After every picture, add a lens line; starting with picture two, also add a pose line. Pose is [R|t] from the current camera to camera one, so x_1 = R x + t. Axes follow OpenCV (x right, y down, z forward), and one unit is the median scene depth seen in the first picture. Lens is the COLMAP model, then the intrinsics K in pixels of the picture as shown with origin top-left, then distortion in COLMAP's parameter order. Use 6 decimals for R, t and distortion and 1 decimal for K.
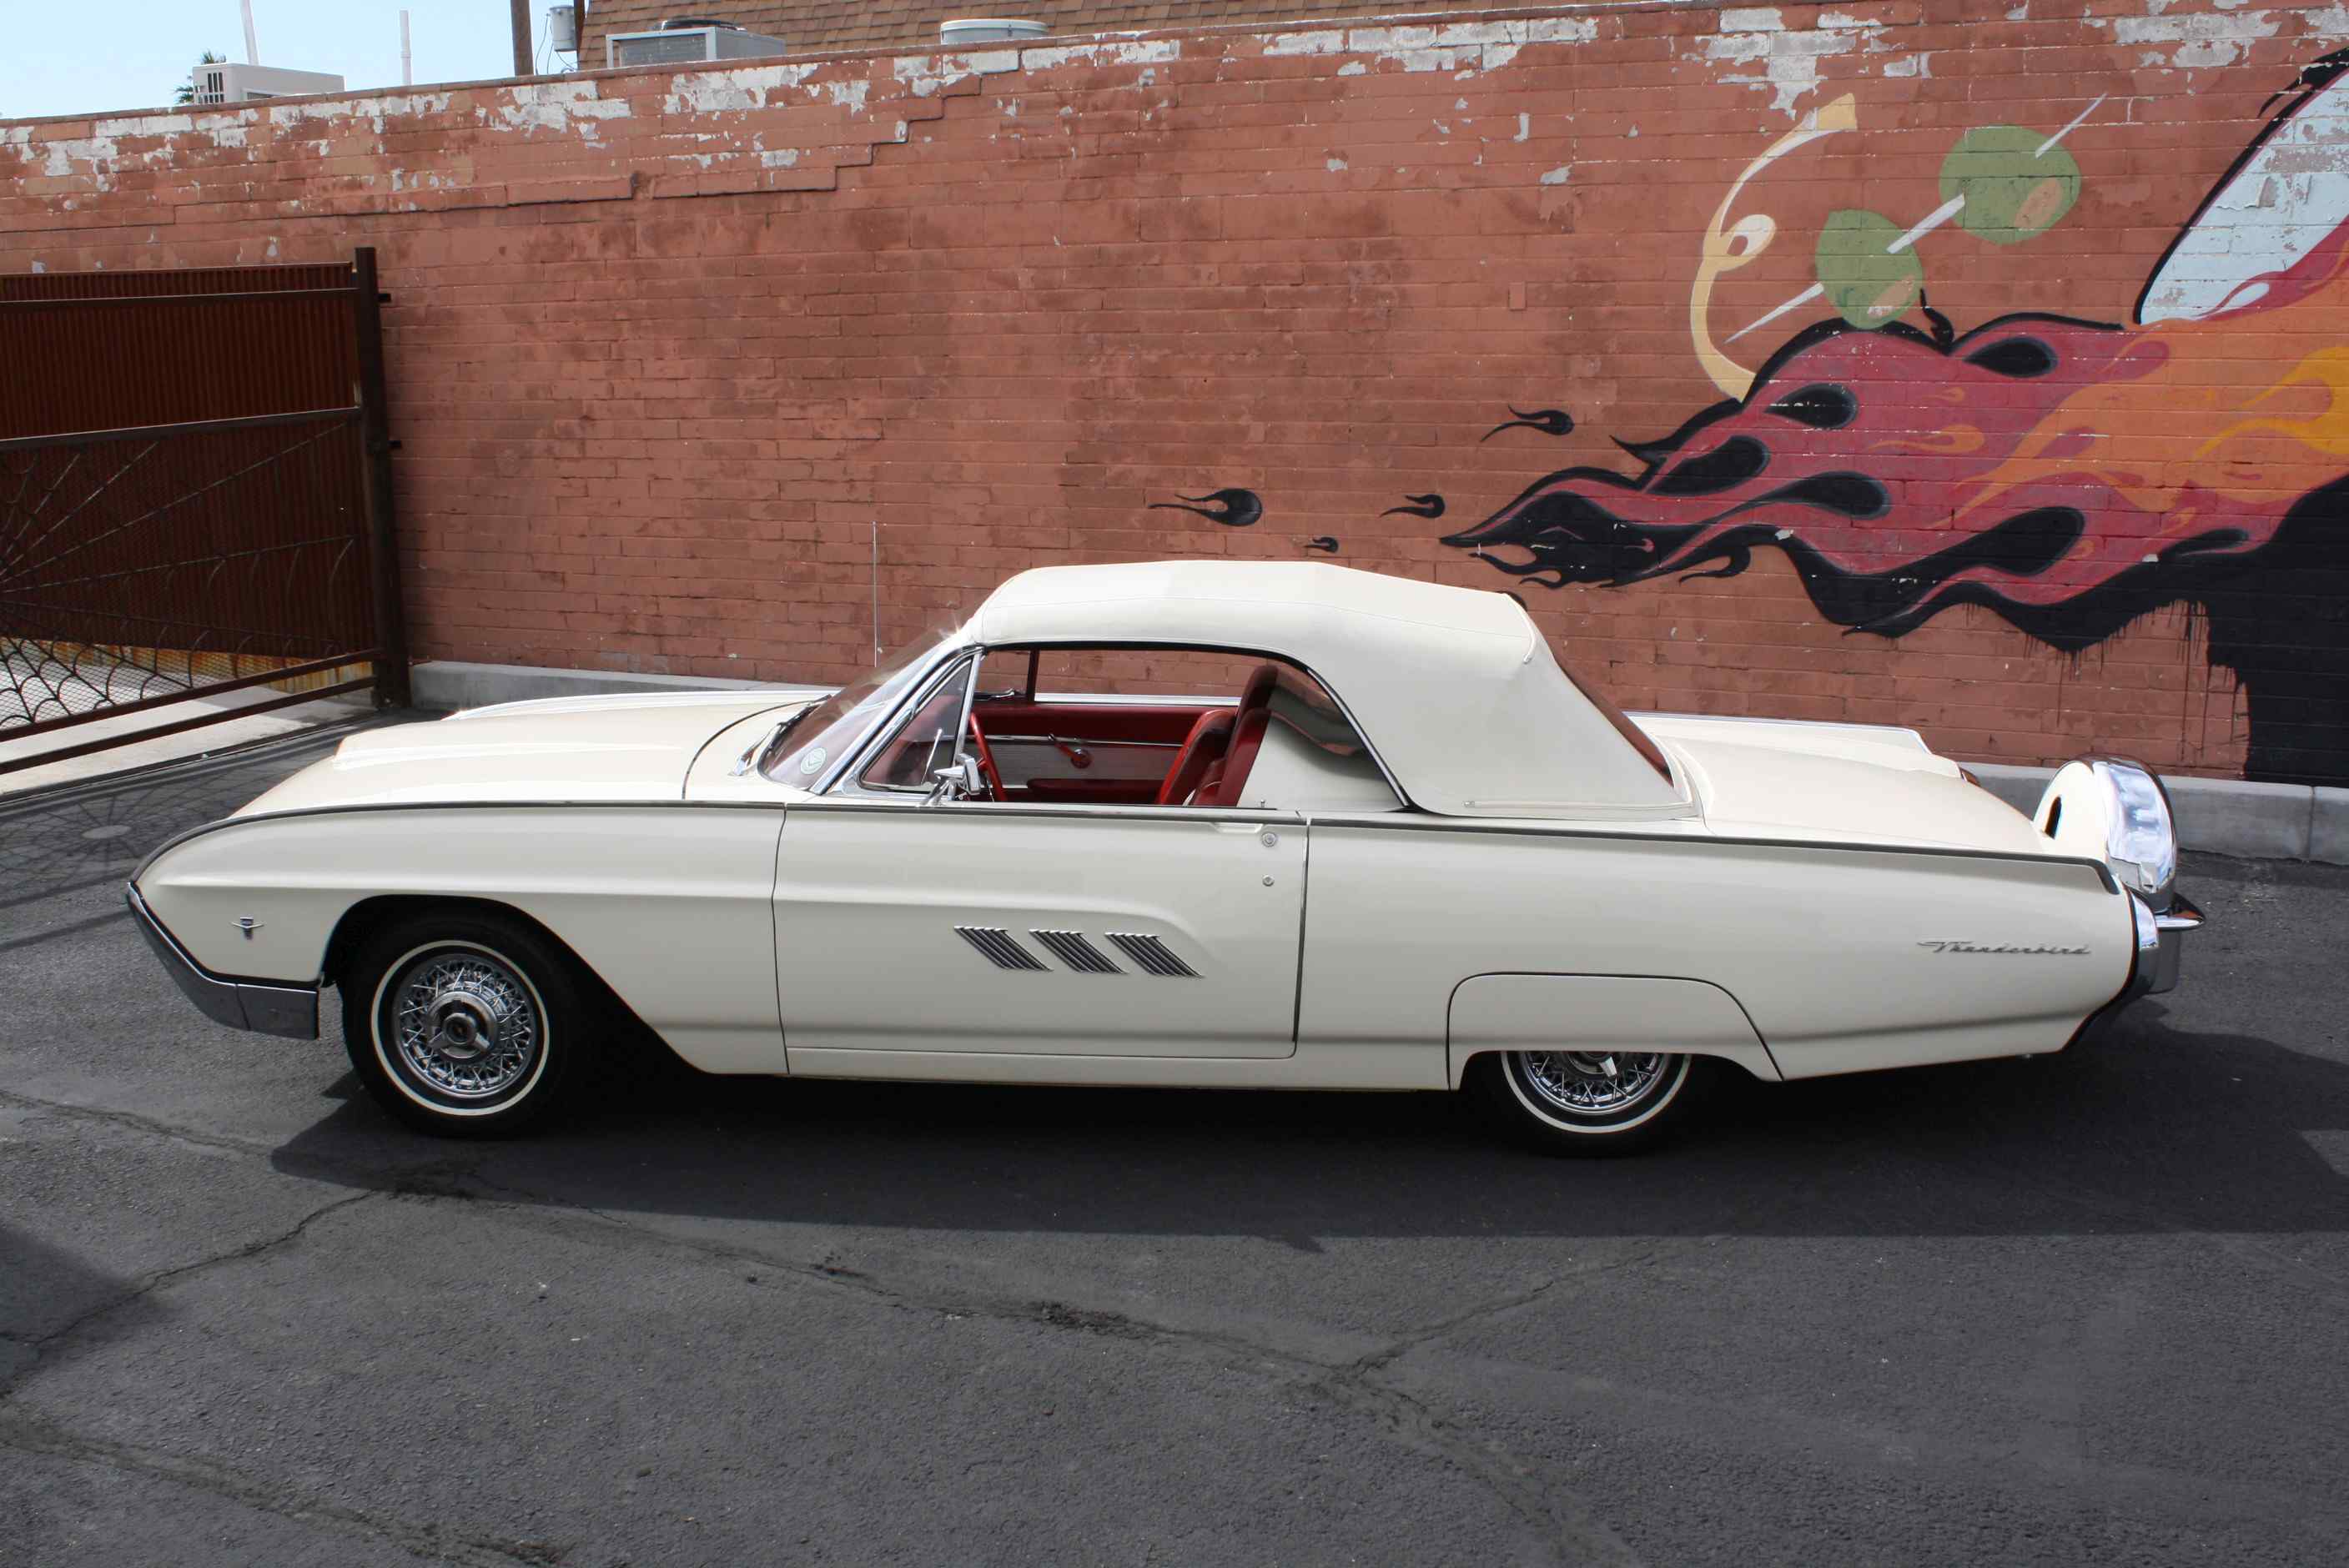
lens RADIAL K [[2351.7, 0, 1182.8], [0, 2351.7, 783.7], [0, 0, 1]] dist [-0.143121, 0.159954]
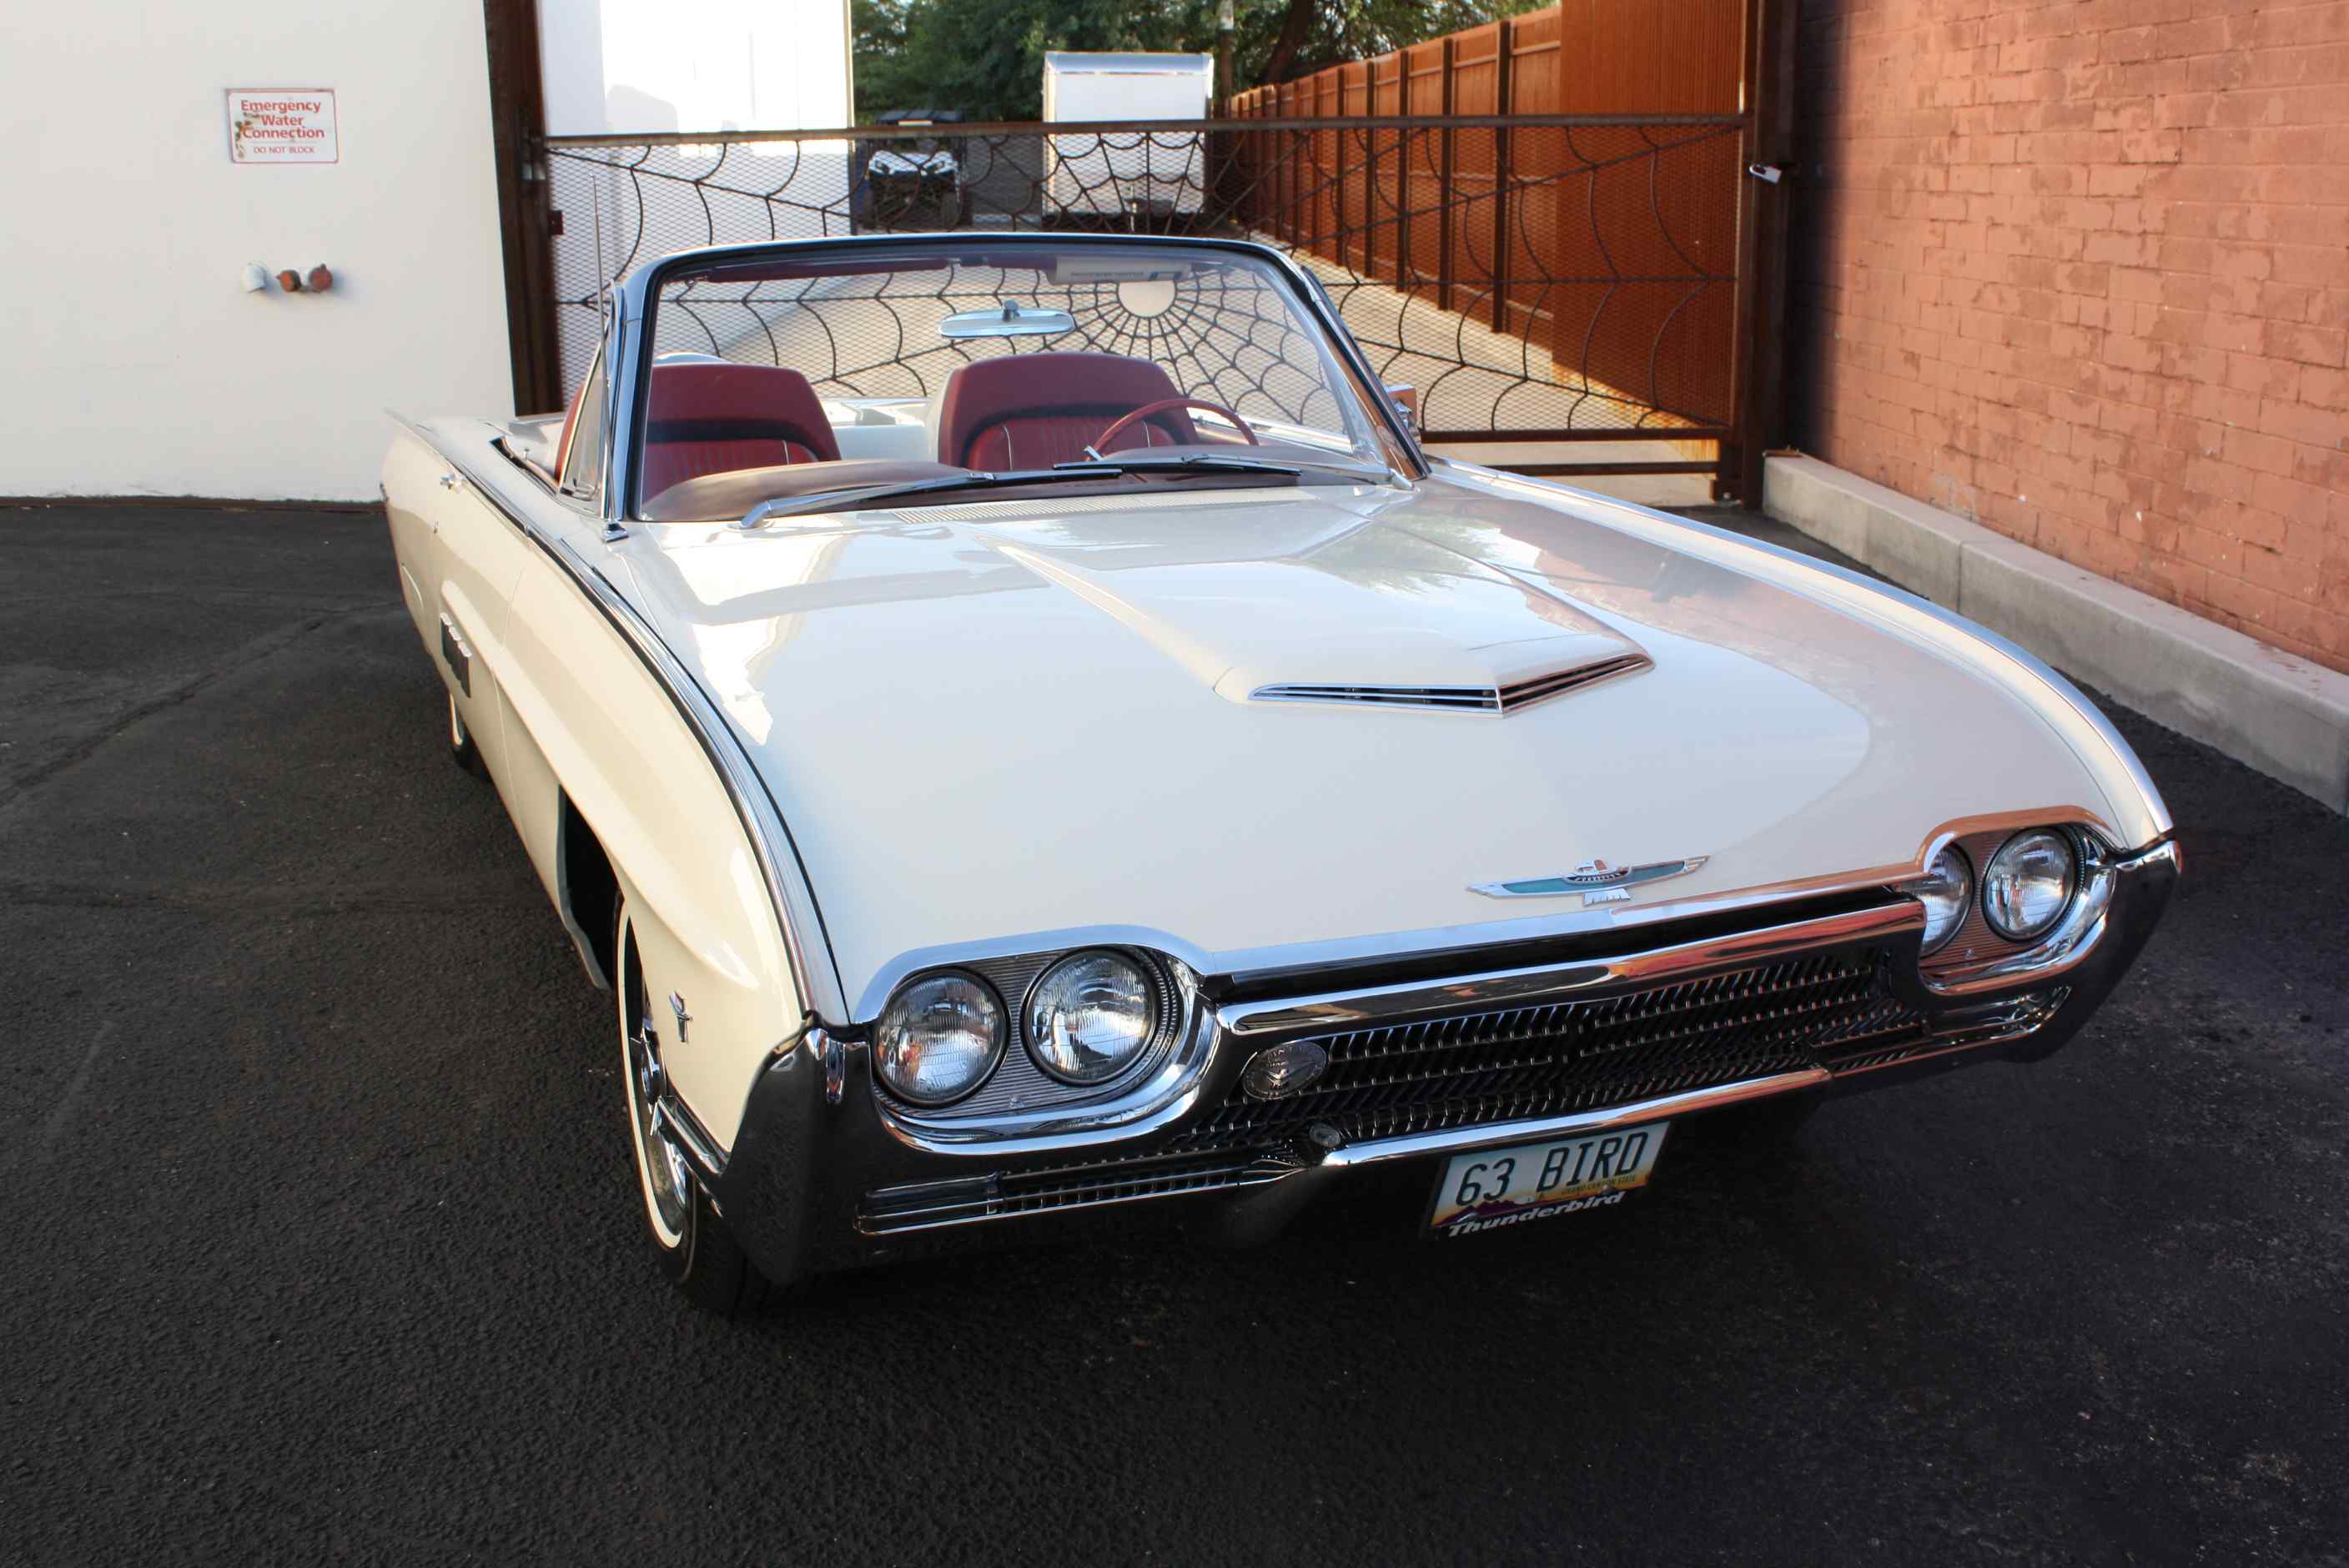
lens RADIAL K [[2351.7, 0, 1182.8], [0, 2351.7, 783.7], [0, 0, 1]] dist [-0.143121, 0.159954]
pose [[0.453357, 0.240859, -0.858169, 0.326217], [-0.184833, 0.967273, 0.173837, -0.053989], [0.871954, 0.079807, 0.483039, 0.563710]]
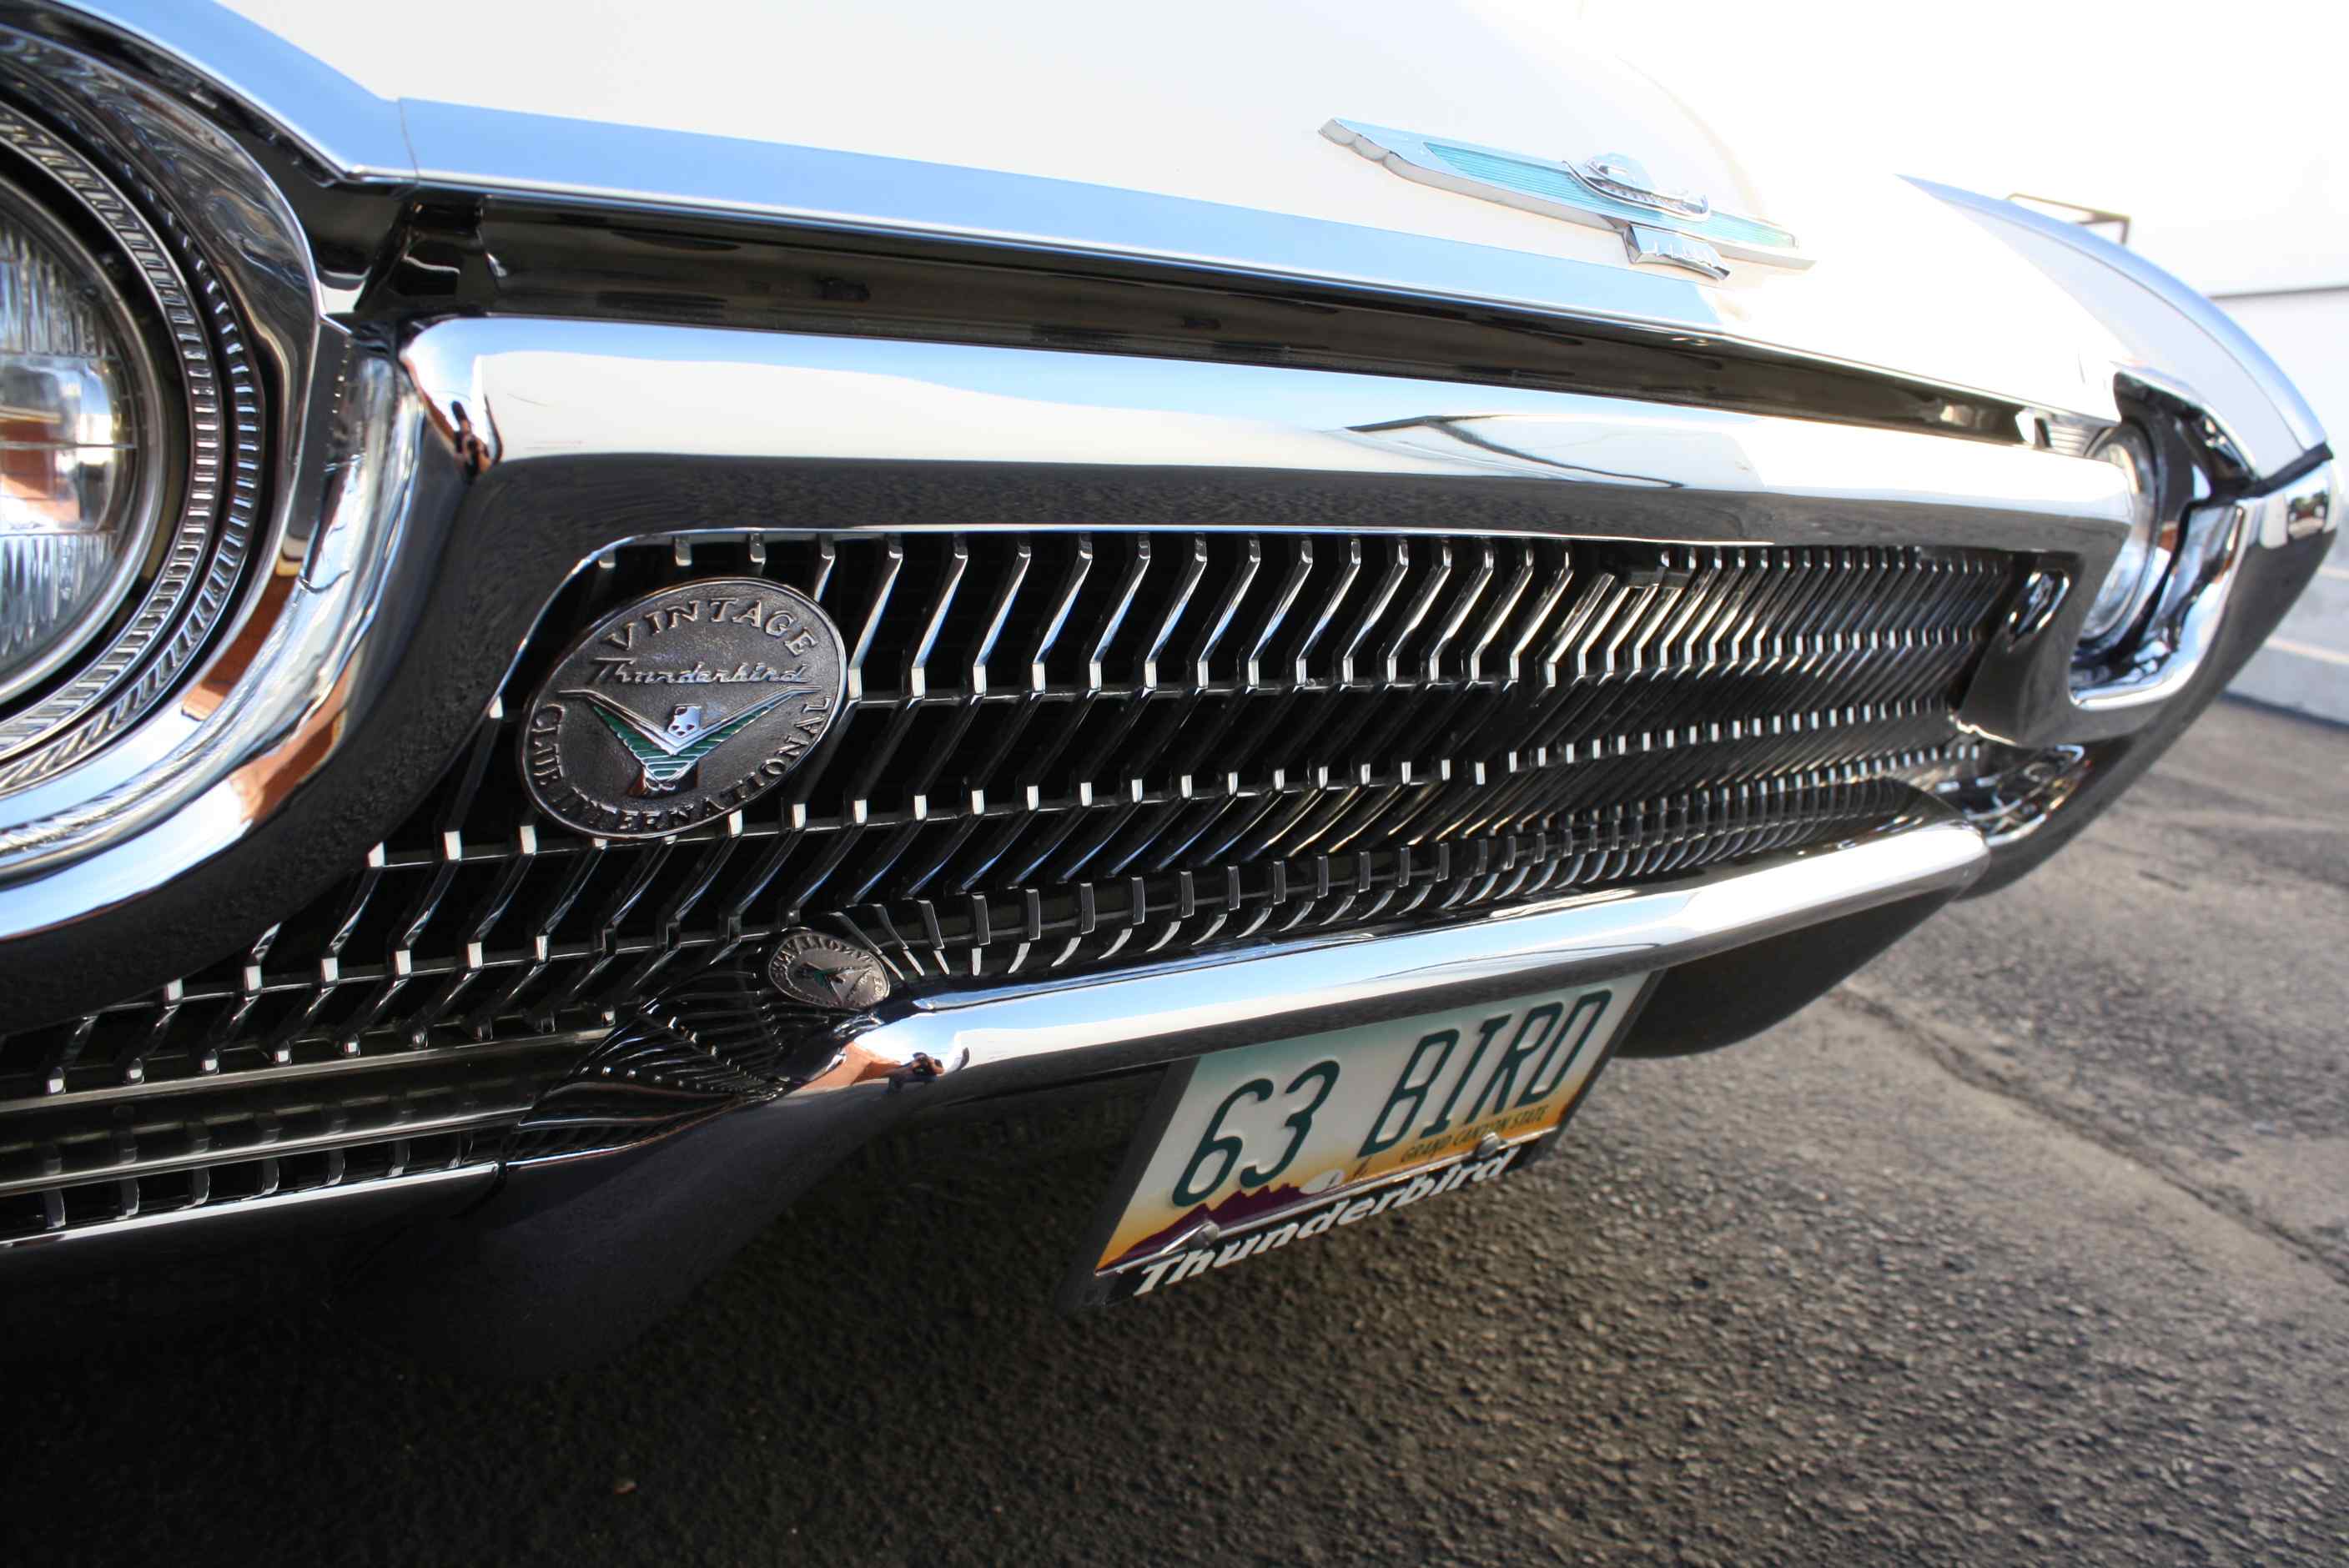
lens RADIAL K [[1988.1, 0, 1200.0], [0, 1988.1, 785.8], [0, 0, 1]] dist [-0.168471, 0.151459]
pose [[0.720304, 0.222898, -0.656871, 0.176927], [-0.236362, 0.969163, 0.069681, 0.009019], [0.652147, 0.105068, 0.750776, 0.660770]]
